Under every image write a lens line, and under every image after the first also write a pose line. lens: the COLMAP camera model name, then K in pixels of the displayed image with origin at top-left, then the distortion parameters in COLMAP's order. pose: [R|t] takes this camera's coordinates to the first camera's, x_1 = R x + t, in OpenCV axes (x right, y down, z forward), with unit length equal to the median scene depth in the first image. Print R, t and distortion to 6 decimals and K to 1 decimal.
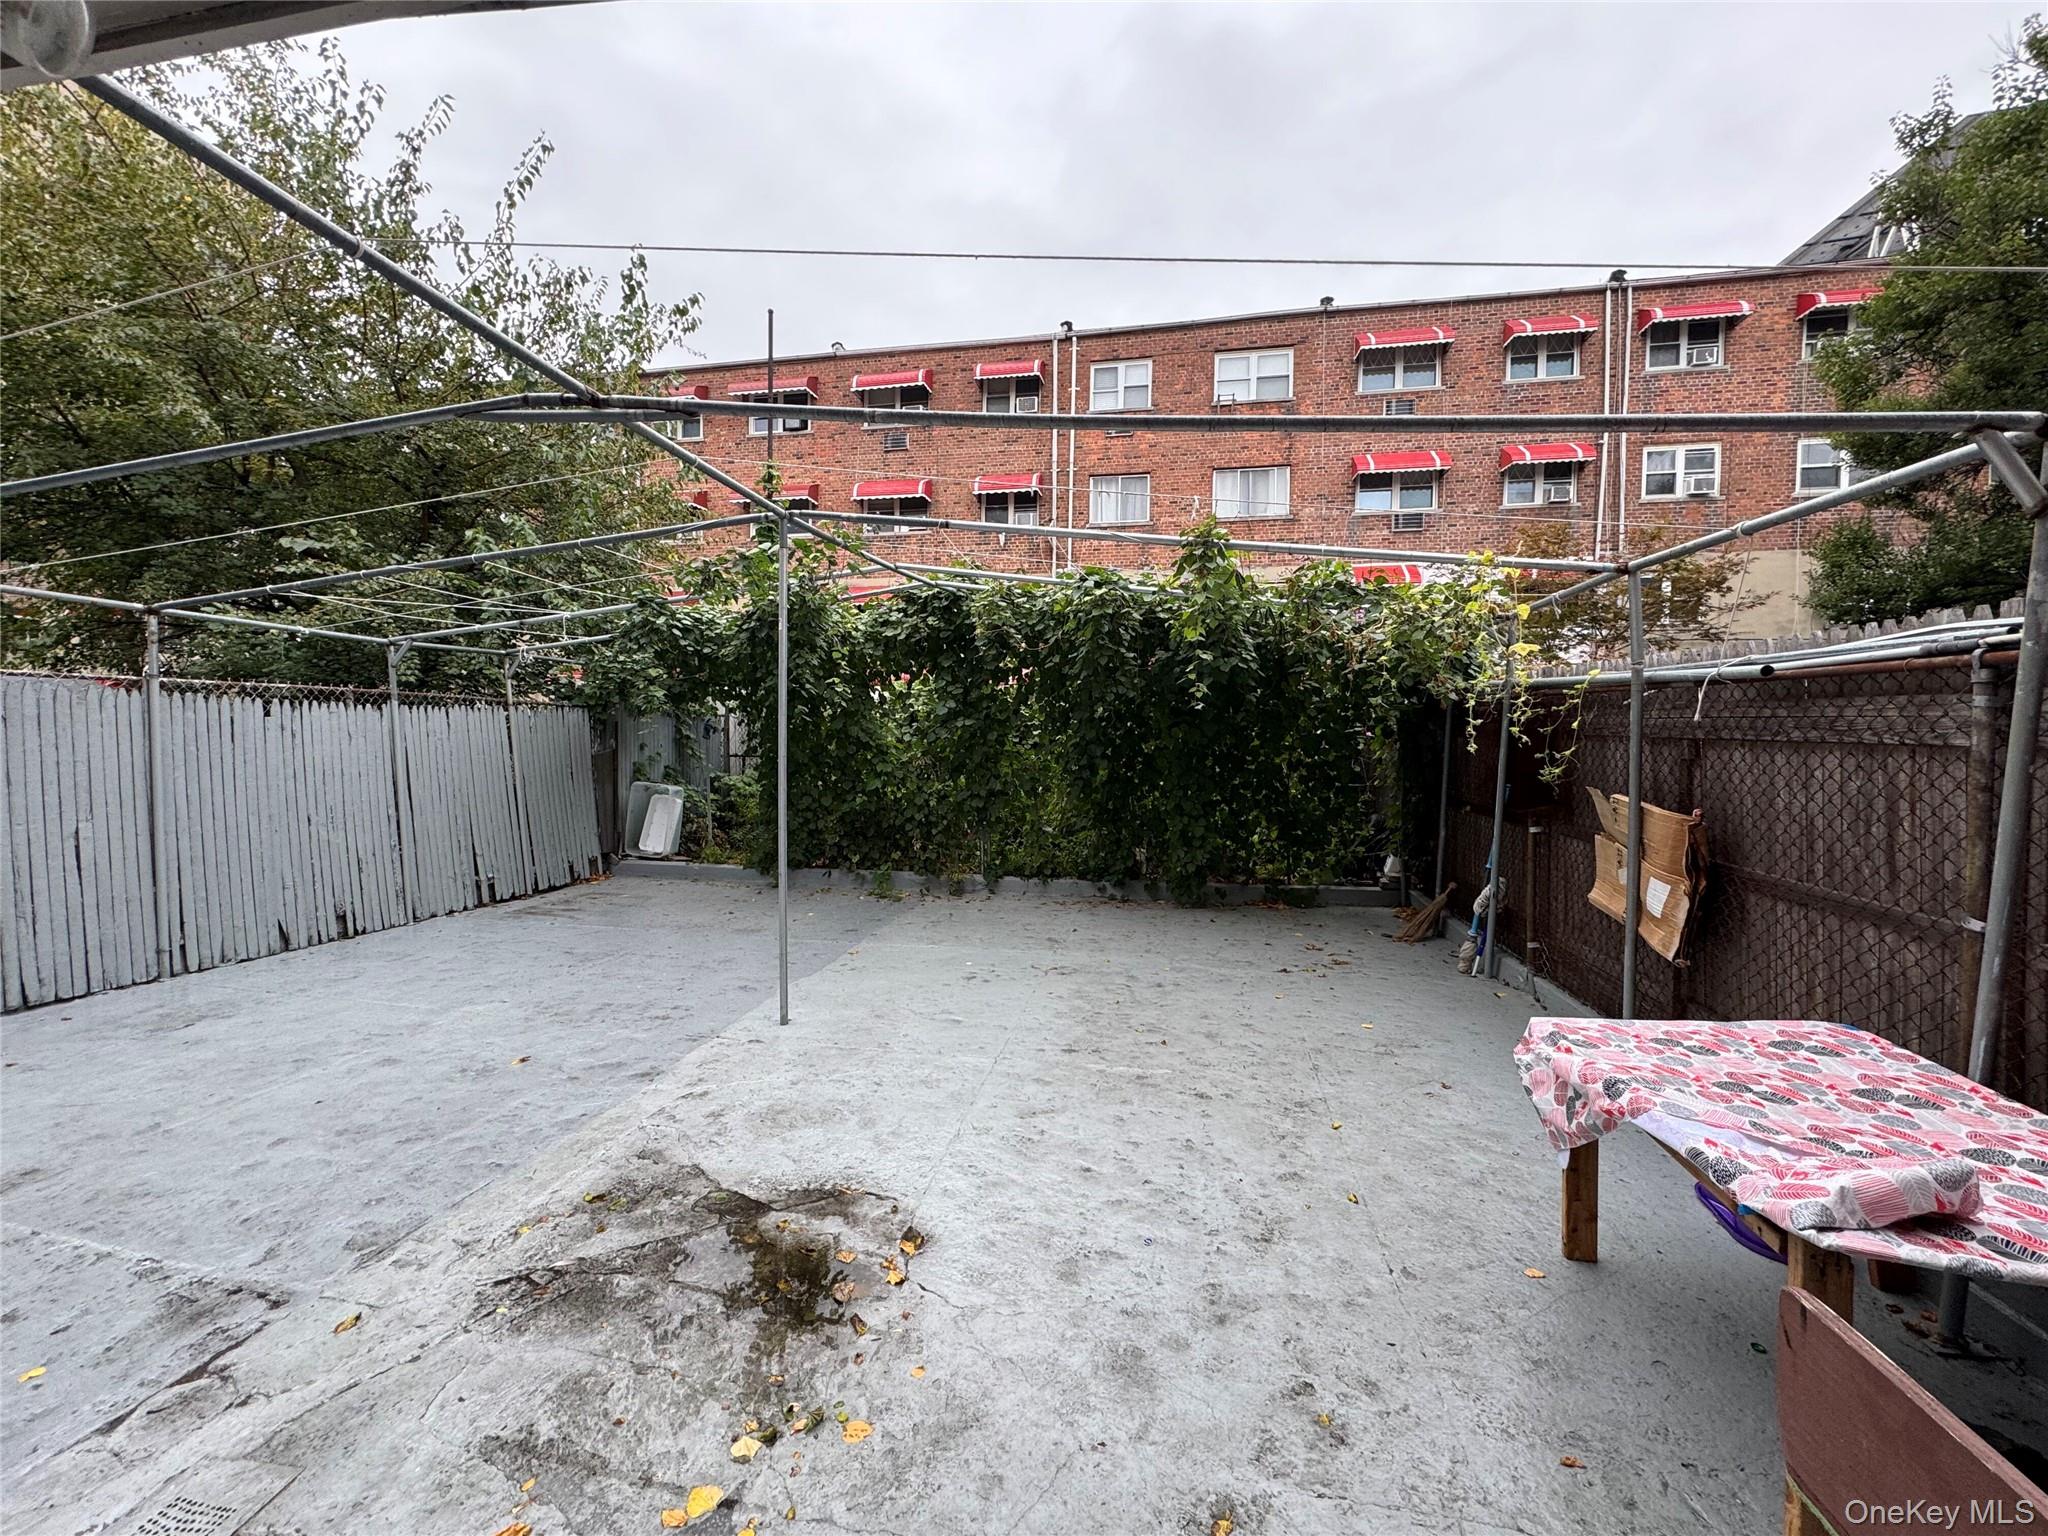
lens RADIAL K [[808.2, 0, 1035.2], [0, 808.2, 774.1], [0, 0, 1]] dist [-0.000038, 0.000005]
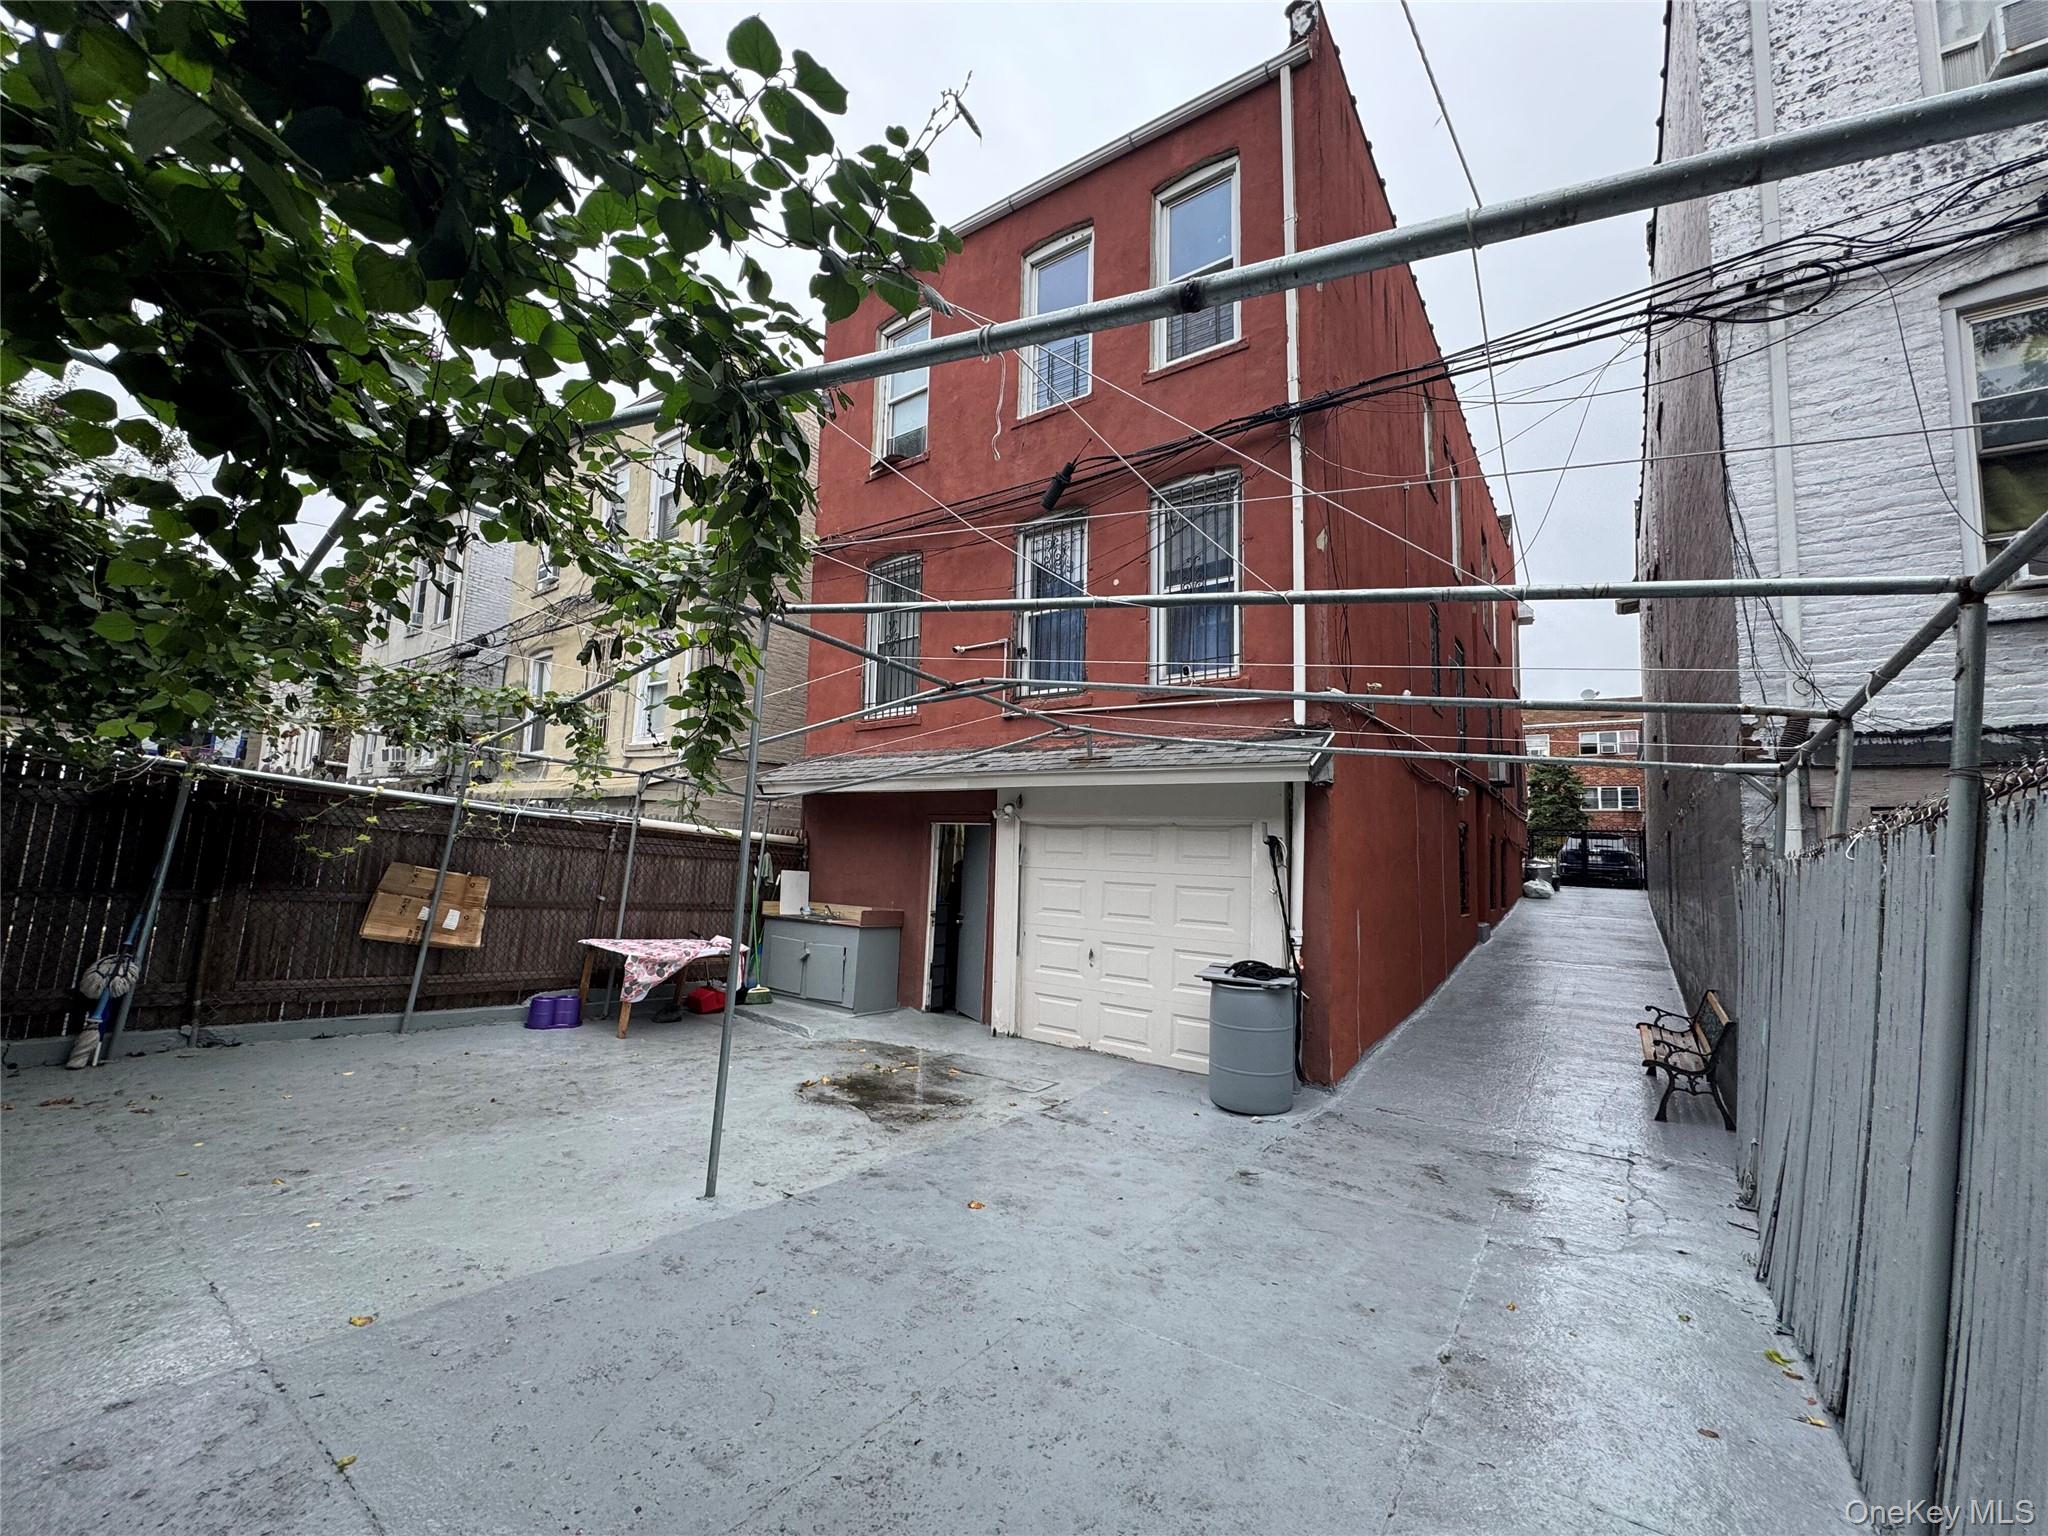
lens RADIAL K [[808.2, 0, 1020.6], [0, 808.2, 763.5], [0, 0, 1]] dist [-0.000038, 0.000005]
pose [[-0.902935, -0.003721, 0.429761, -1.262654], [-0.051197, 0.993773, -0.098961, -0.092097], [-0.426717, -0.111358, -0.897503, 2.189356]]
